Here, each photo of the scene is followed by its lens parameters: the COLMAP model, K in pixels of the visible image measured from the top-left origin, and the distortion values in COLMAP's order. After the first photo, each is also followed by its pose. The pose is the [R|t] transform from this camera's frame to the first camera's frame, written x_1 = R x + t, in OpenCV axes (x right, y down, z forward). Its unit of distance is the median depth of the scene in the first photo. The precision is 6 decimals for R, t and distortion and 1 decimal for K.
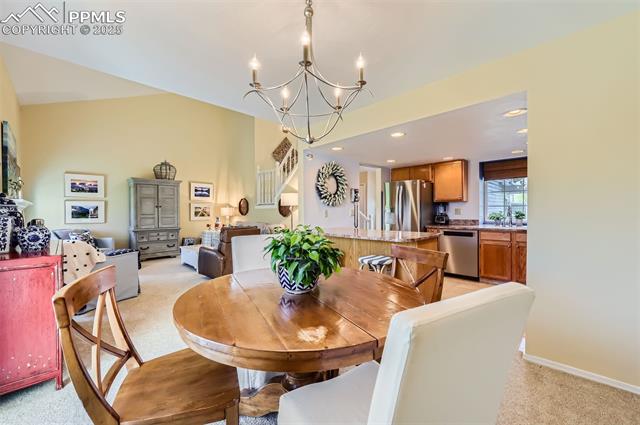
lens RADIAL K [[256.5, 0, 320.7], [0, 256.5, 212.3], [0, 0, 1]] dist [0.001005, 0.000627]
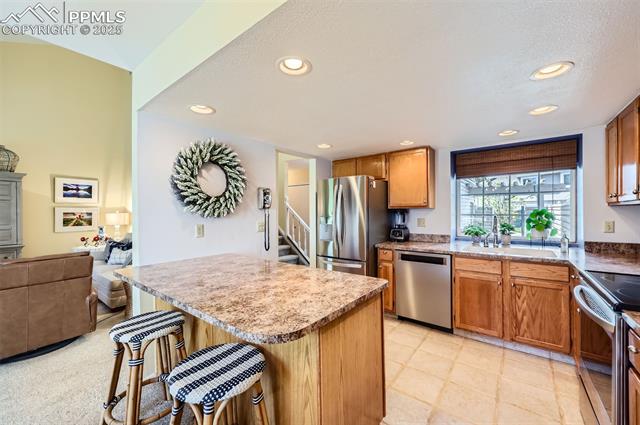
lens RADIAL K [[256.5, 0, 324.1], [0, 256.5, 211.8], [0, 0, 1]] dist [0.001005, 0.000627]
pose [[0.991610, -0.000409, 0.129263, 0.159891], [0.001047, 0.999988, -0.004863, -0.024965], [-0.129259, 0.004958, 0.991598, 0.300233]]
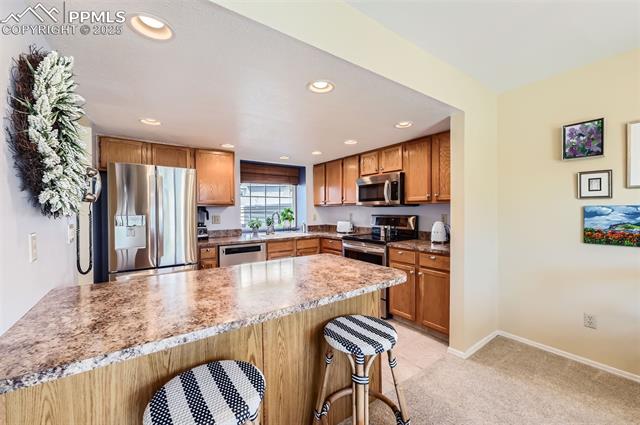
lens RADIAL K [[256.5, 0, 323.9], [0, 256.5, 214.1], [0, 0, 1]] dist [0.001005, 0.000627]
pose [[0.176858, -0.011391, 0.984170, -0.129489], [0.007531, 0.999919, 0.010220, -0.021000], [-0.984207, 0.005604, 0.176930, 0.488790]]
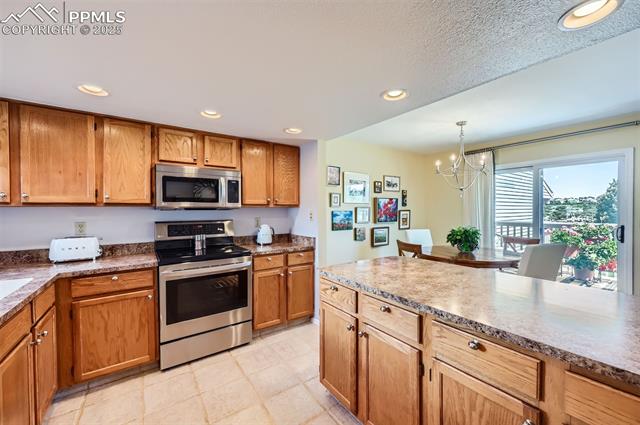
lens RADIAL K [[256.5, 0, 321.0], [0, 256.5, 212.0], [0, 0, 1]] dist [0.001005, 0.000627]
pose [[-0.982765, 0.012693, 0.184424, 0.191397], [0.013901, 0.999890, 0.005258, -0.027017], [-0.184337, 0.007731, -0.982833, 0.859059]]
